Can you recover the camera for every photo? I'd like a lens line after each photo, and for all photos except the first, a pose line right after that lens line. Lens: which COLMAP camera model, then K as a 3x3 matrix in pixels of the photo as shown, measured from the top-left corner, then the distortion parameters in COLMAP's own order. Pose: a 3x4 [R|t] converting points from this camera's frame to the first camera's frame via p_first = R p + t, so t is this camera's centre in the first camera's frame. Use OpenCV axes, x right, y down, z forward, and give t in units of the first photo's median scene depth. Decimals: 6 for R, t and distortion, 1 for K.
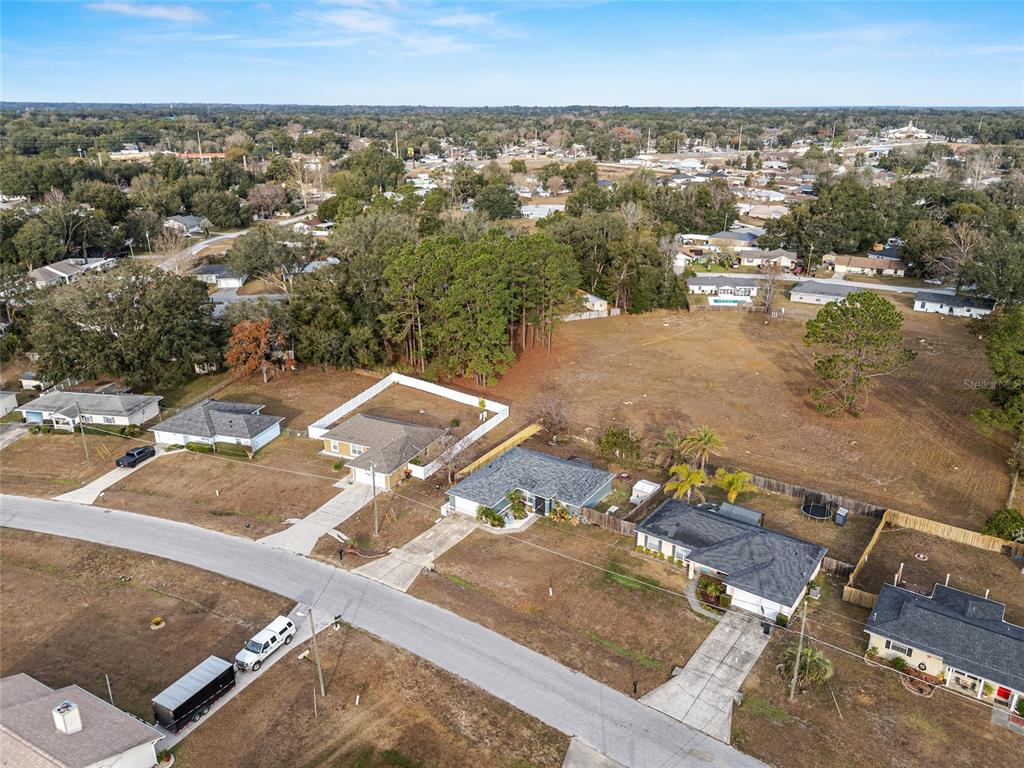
lens RADIAL K [[744.0, 0, 511.9], [0, 744.0, 400.1], [0, 0, 1]] dist [0.082112, -0.084408]
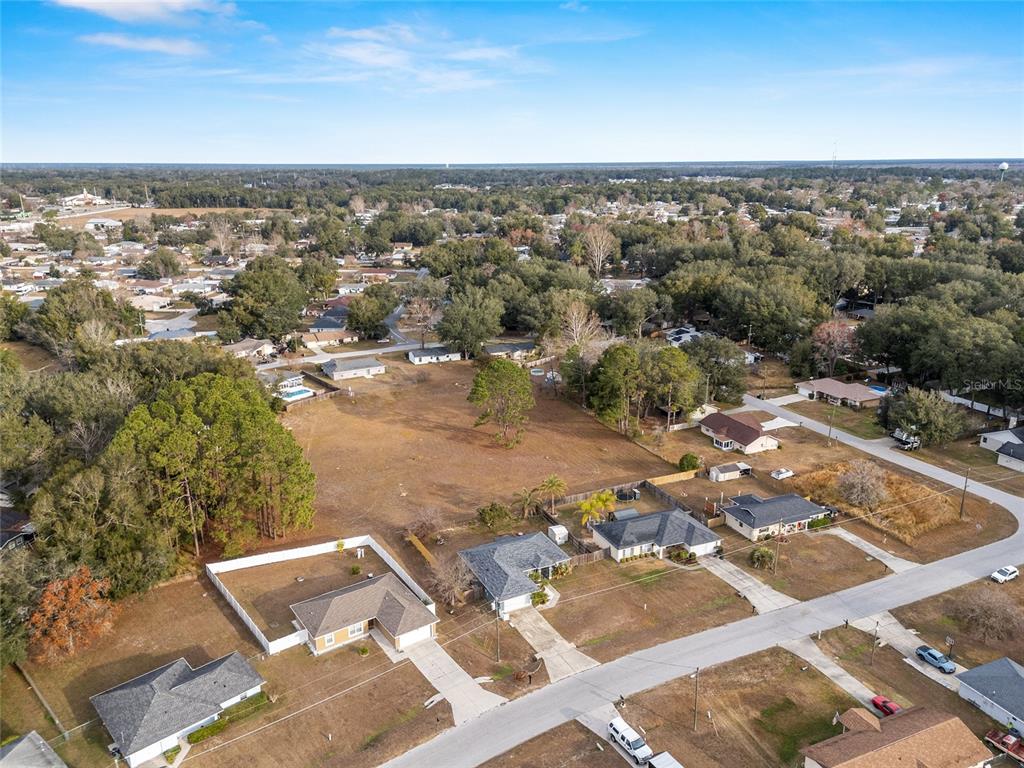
lens RADIAL K [[744.0, 0, 511.9], [0, 744.0, 400.1], [0, 0, 1]] dist [0.082112, -0.084408]
pose [[0.508144, -0.267436, 0.818699, -0.828376], [0.319236, 0.941344, 0.109358, -0.256926], [-0.799924, 0.205788, 0.563713, 0.221660]]
